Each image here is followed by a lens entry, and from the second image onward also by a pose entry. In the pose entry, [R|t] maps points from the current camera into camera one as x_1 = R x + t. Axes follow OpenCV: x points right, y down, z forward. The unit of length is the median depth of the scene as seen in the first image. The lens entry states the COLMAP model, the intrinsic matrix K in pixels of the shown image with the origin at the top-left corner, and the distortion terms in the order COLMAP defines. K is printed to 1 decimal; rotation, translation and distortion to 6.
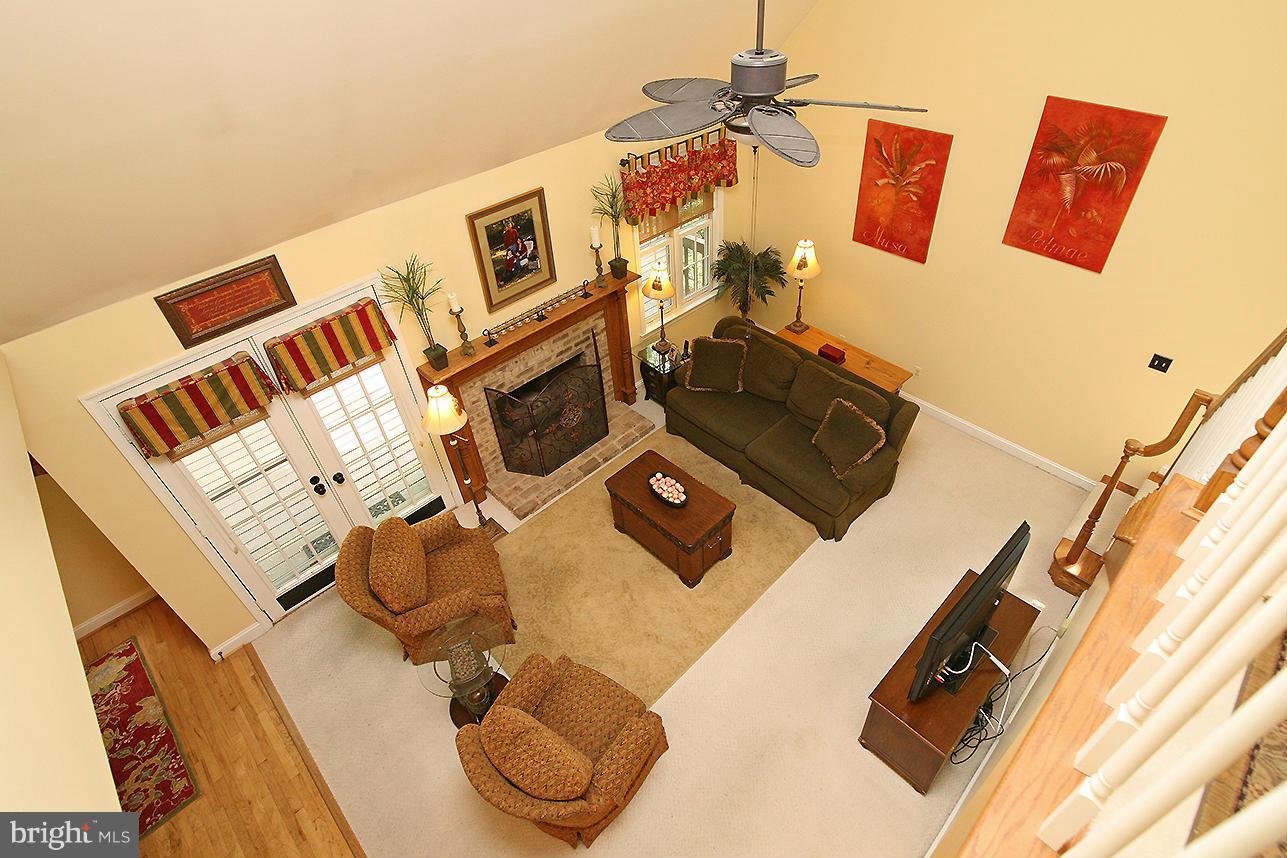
lens RADIAL K [[615.5, 0, 647.0], [0, 615.5, 446.4], [0, 0, 1]] dist [-0.021337, -0.000108]
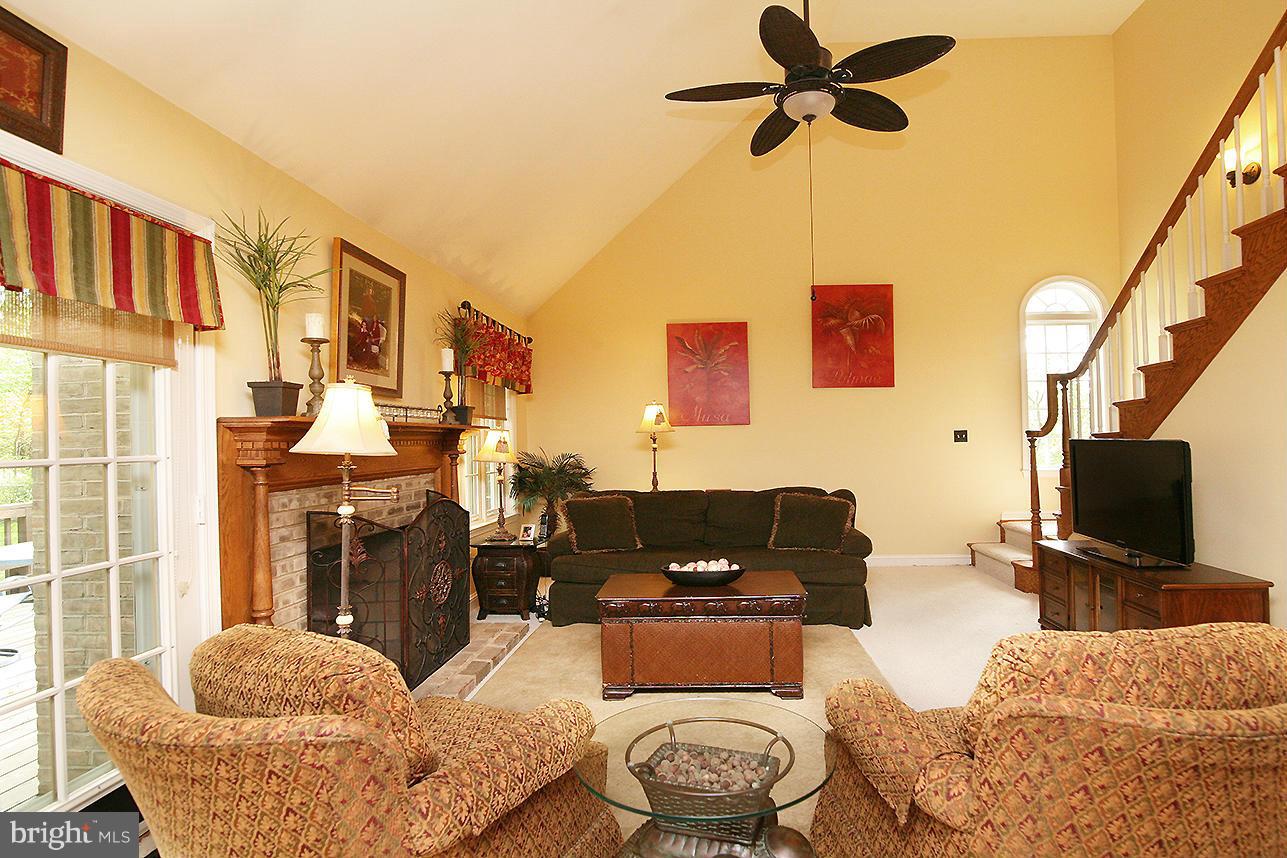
lens RADIAL K [[625.9, 0, 680.4], [0, 625.9, 432.2], [0, 0, 1]] dist [-0.024670, -0.000246]
pose [[0.731731, 0.103438, 0.673699, -0.456980], [0.381877, 0.756500, -0.530922, 0.303978], [-0.564571, 0.645762, 0.514054, 0.562667]]
